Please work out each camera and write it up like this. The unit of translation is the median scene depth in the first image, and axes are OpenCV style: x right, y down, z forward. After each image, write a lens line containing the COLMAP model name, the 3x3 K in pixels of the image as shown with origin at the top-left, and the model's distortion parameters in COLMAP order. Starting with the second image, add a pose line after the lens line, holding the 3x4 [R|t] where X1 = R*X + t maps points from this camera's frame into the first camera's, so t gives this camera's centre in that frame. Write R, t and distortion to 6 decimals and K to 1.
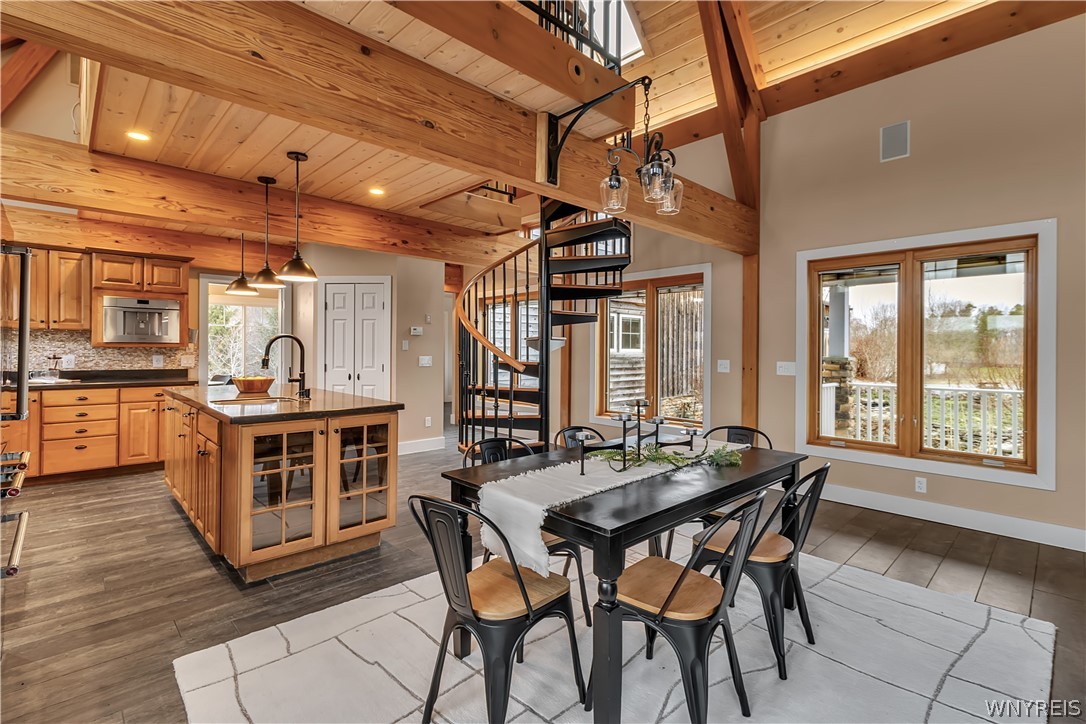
lens RADIAL K [[500.8, 0, 546.2], [0, 500.8, 349.2], [0, 0, 1]] dist [0.003915, 0.000764]
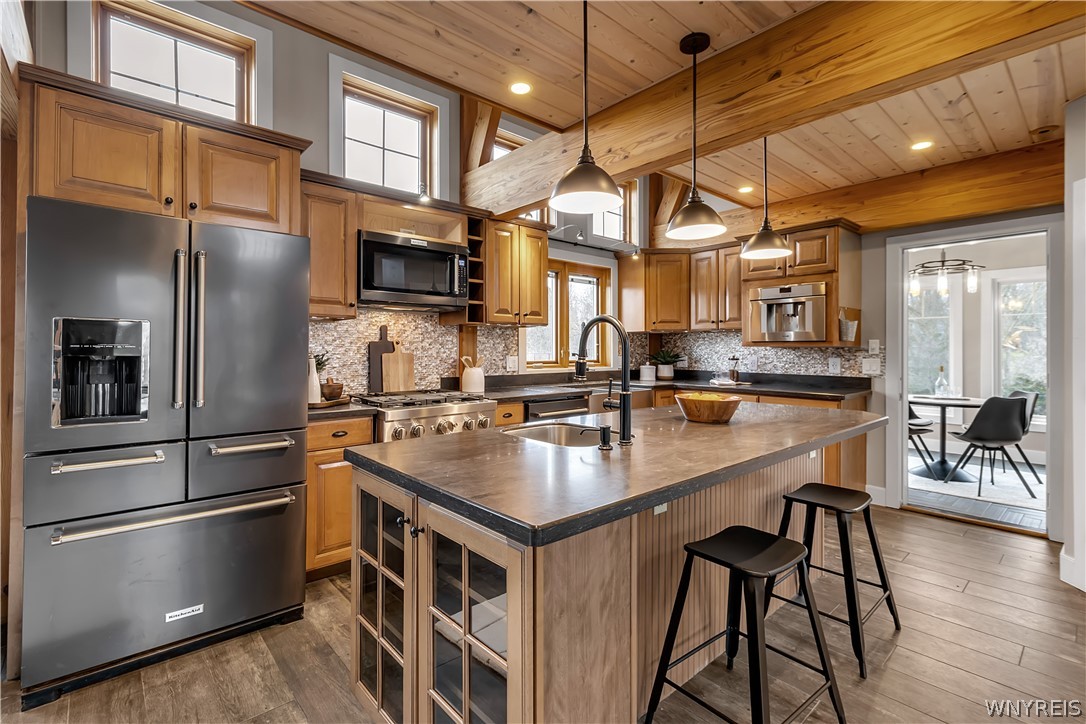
lens RADIAL K [[500.8, 0, 546.2], [0, 500.8, 349.2], [0, 0, 1]] dist [0.003915, 0.000764]
pose [[-0.033399, -0.004769, -0.999431, 0.002942], [-0.003417, 0.999983, -0.004657, 0.004361], [0.999436, 0.003259, -0.033415, 0.648729]]
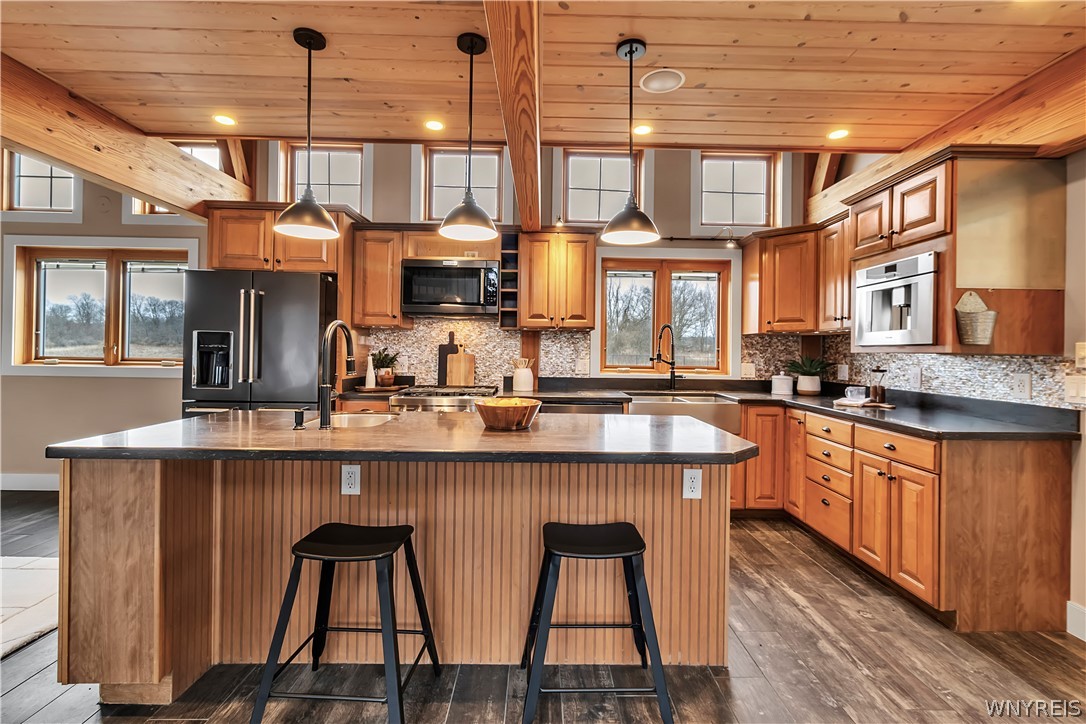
lens RADIAL K [[500.8, 0, 546.2], [0, 500.8, 349.2], [0, 0, 1]] dist [0.003915, 0.000764]
pose [[-0.680353, -0.018584, -0.732649, -0.163562], [-0.019453, 0.999784, -0.007296, 0.002500], [0.732627, 0.009288, -0.680567, 1.097784]]
